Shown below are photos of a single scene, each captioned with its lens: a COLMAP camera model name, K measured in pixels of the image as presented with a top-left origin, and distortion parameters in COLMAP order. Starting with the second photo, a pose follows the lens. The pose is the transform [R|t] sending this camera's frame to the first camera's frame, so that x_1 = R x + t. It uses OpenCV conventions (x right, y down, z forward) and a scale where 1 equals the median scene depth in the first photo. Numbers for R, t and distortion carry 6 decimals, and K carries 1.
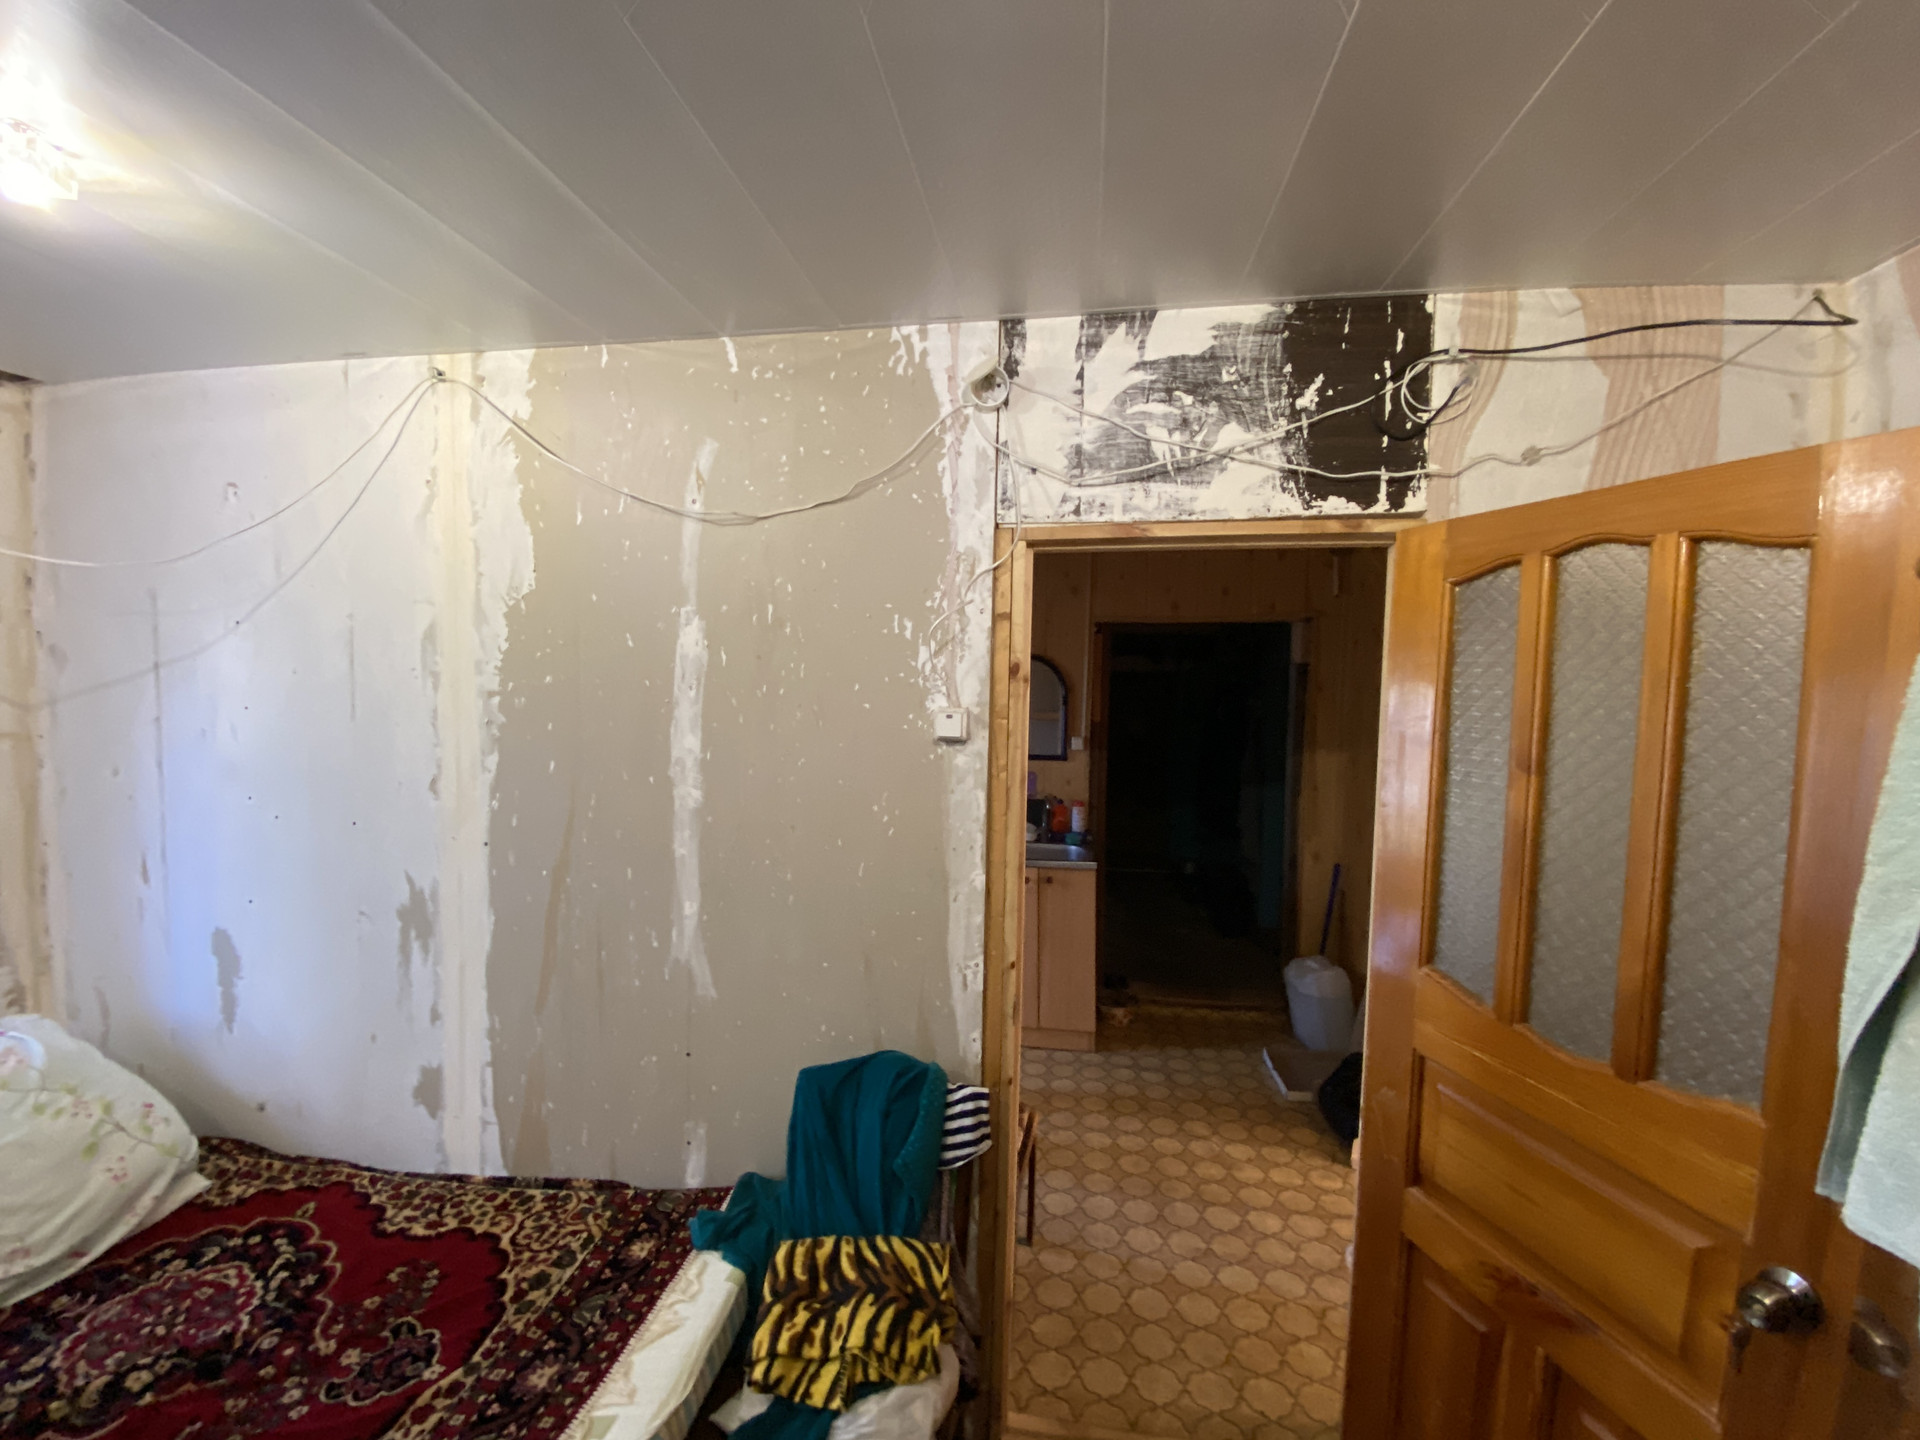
lens RADIAL K [[768.8, 0, 959.0], [0, 768.8, 732.2], [0, 0, 1]] dist [0.037761, -0.025856]
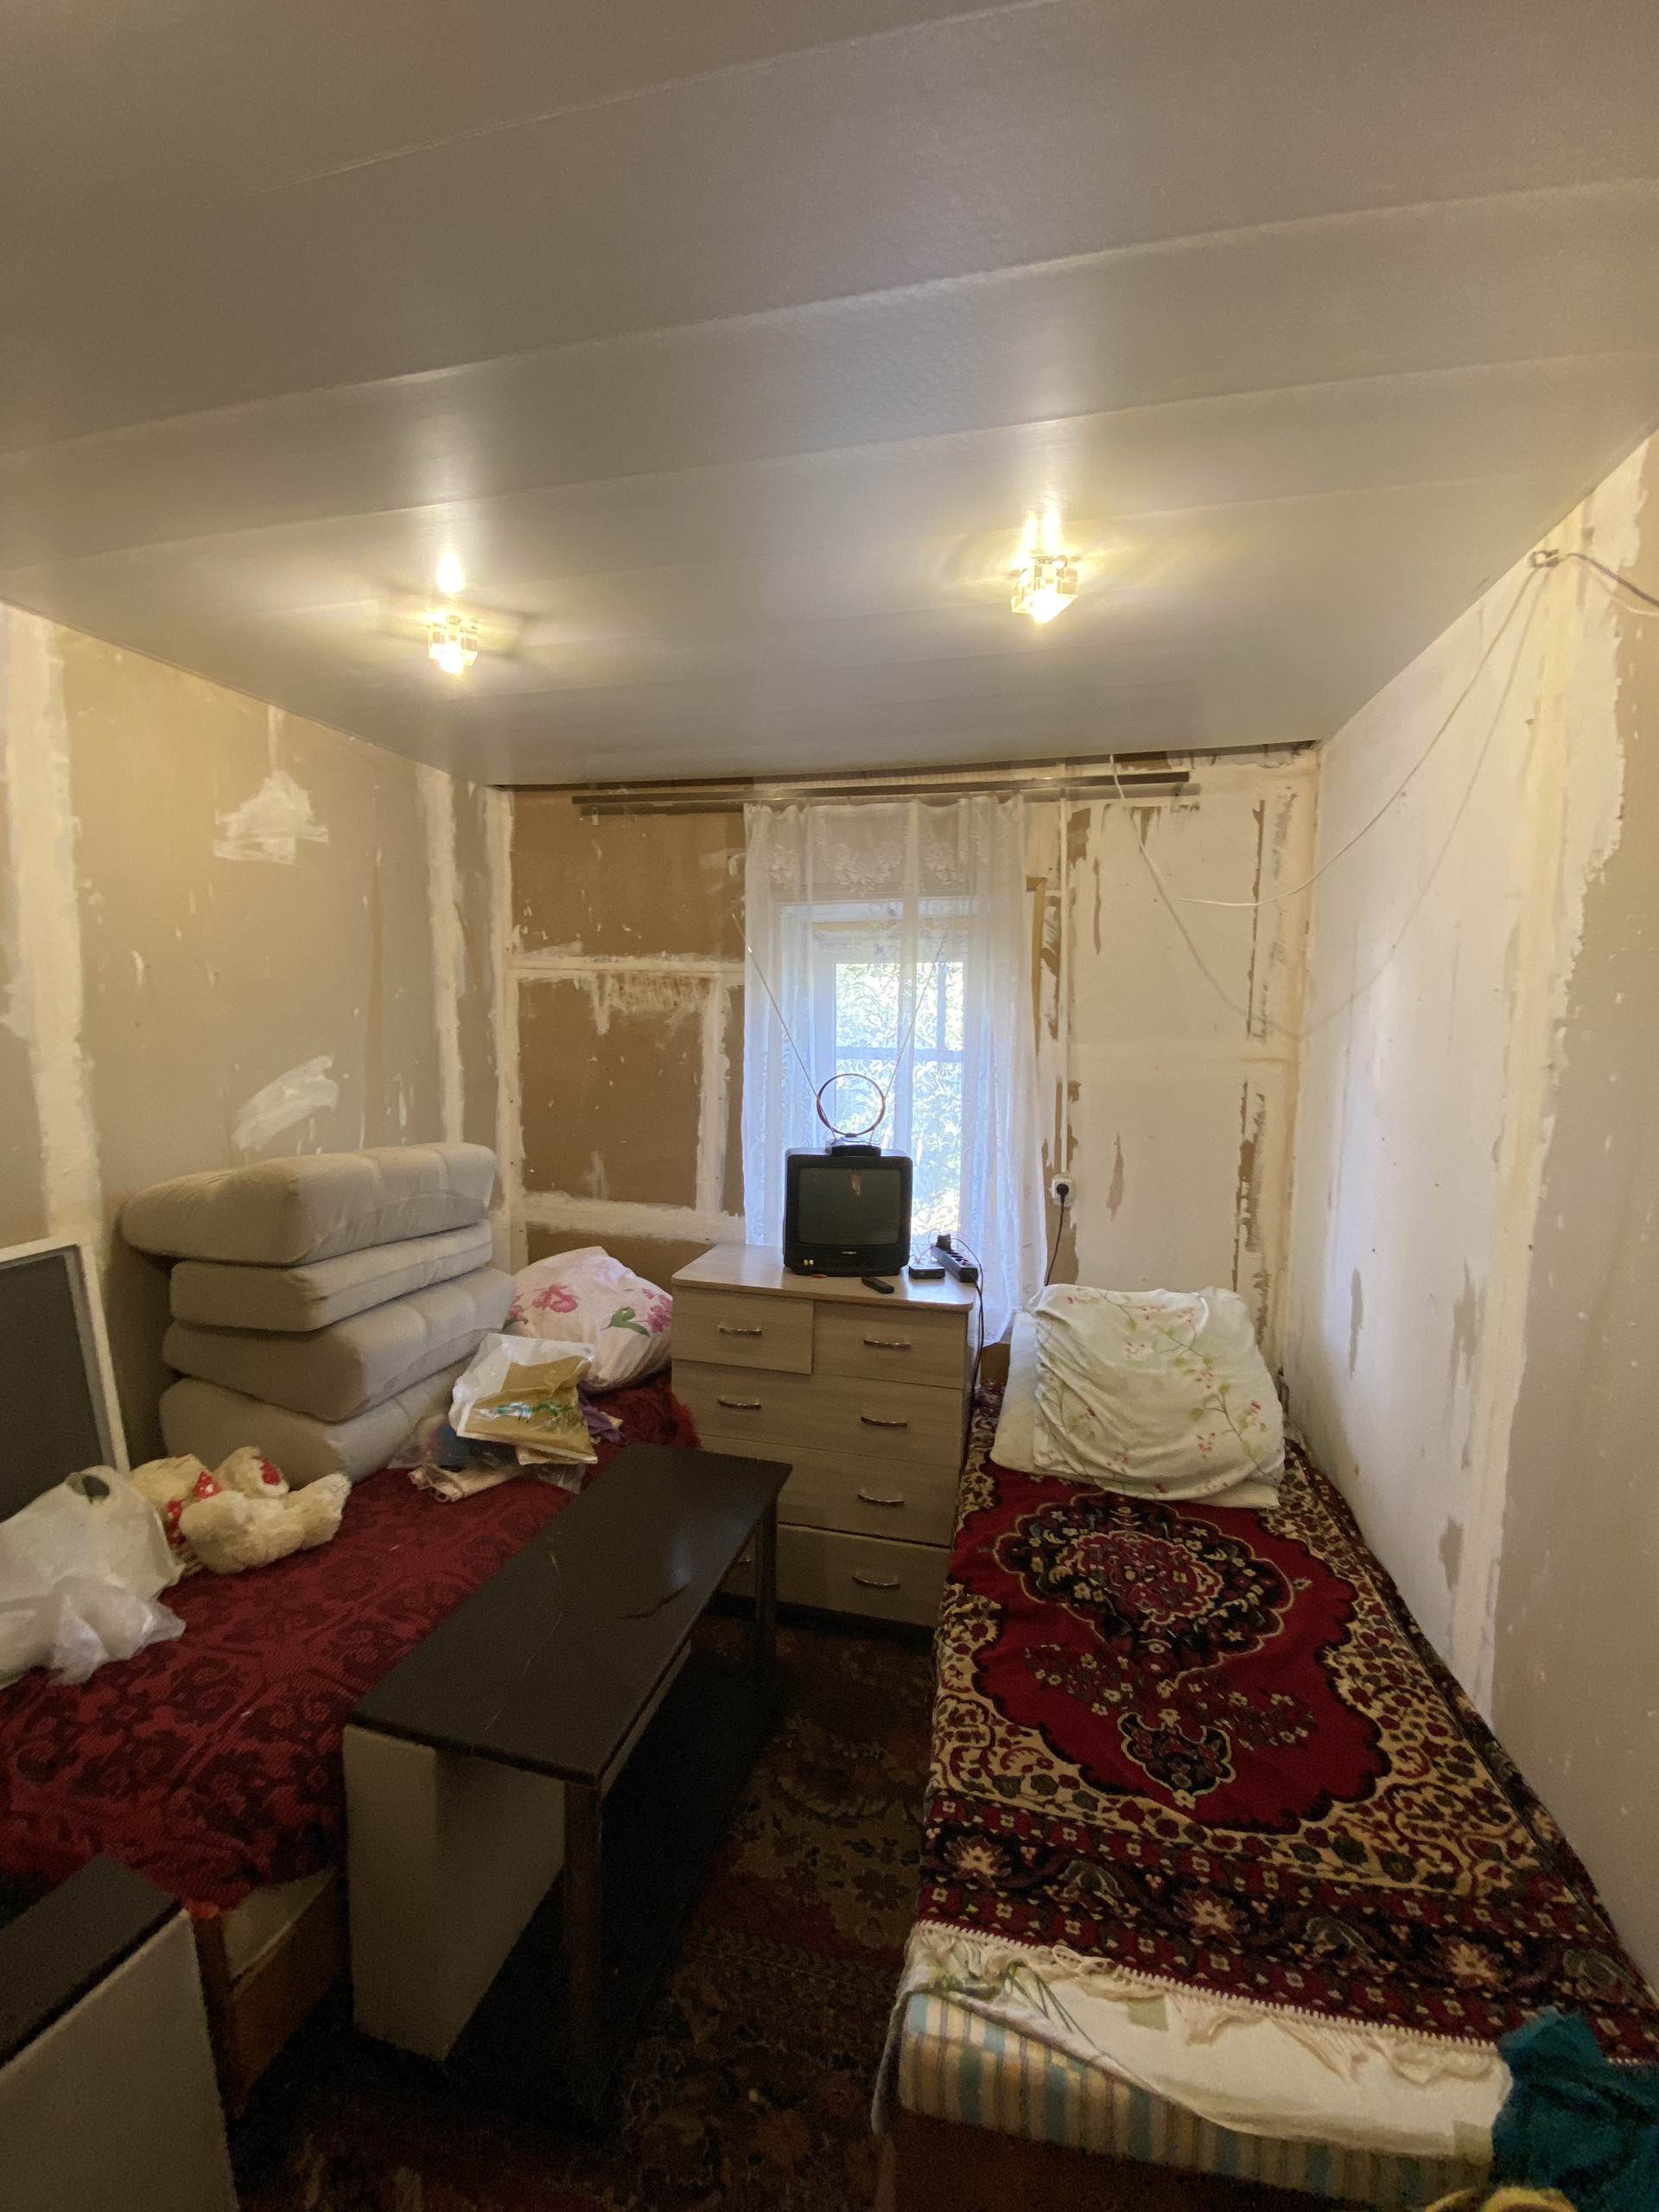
lens RADIAL K [[896.2, 0, 829.5], [0, 896.2, 1106.0], [0, 0, 1]] dist [0.037302, -0.026475]
pose [[-0.070931, 0.085741, -0.993789, 0.243404], [-0.075878, 0.992948, 0.091085, -0.002989], [0.994591, 0.081867, -0.063925, 0.512935]]
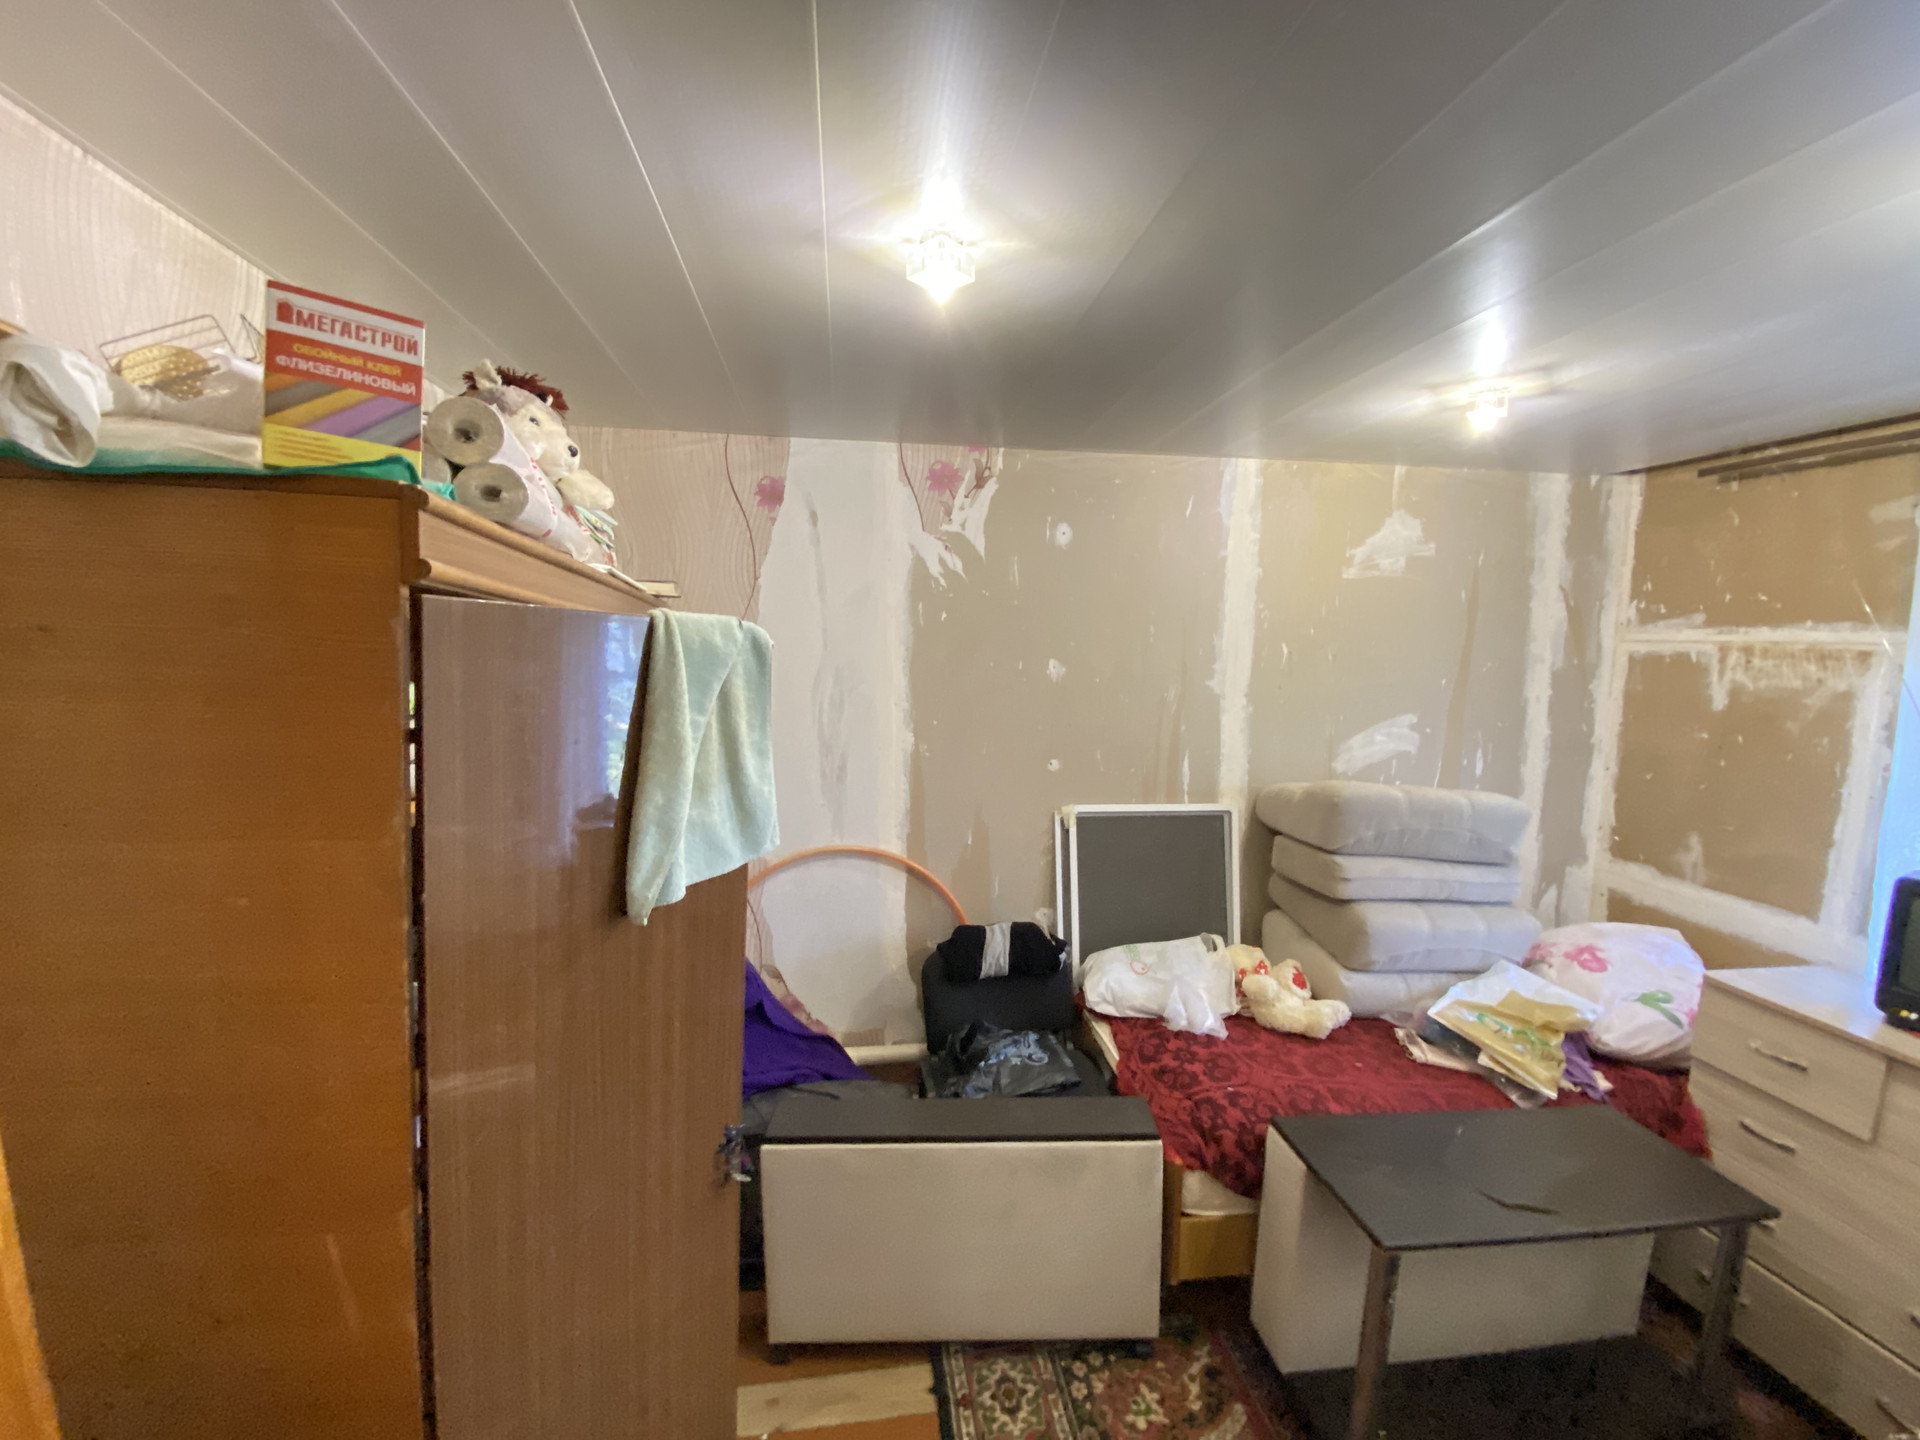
lens RADIAL K [[781.8, 0, 957.0], [0, 781.8, 721.9], [0, 0, 1]] dist [0.020790, -0.020235]
pose [[-0.949847, -0.007858, -0.312616, 0.315256], [-0.055300, 0.988150, 0.143185, -0.068858], [0.307787, 0.153292, -0.939025, 0.956653]]
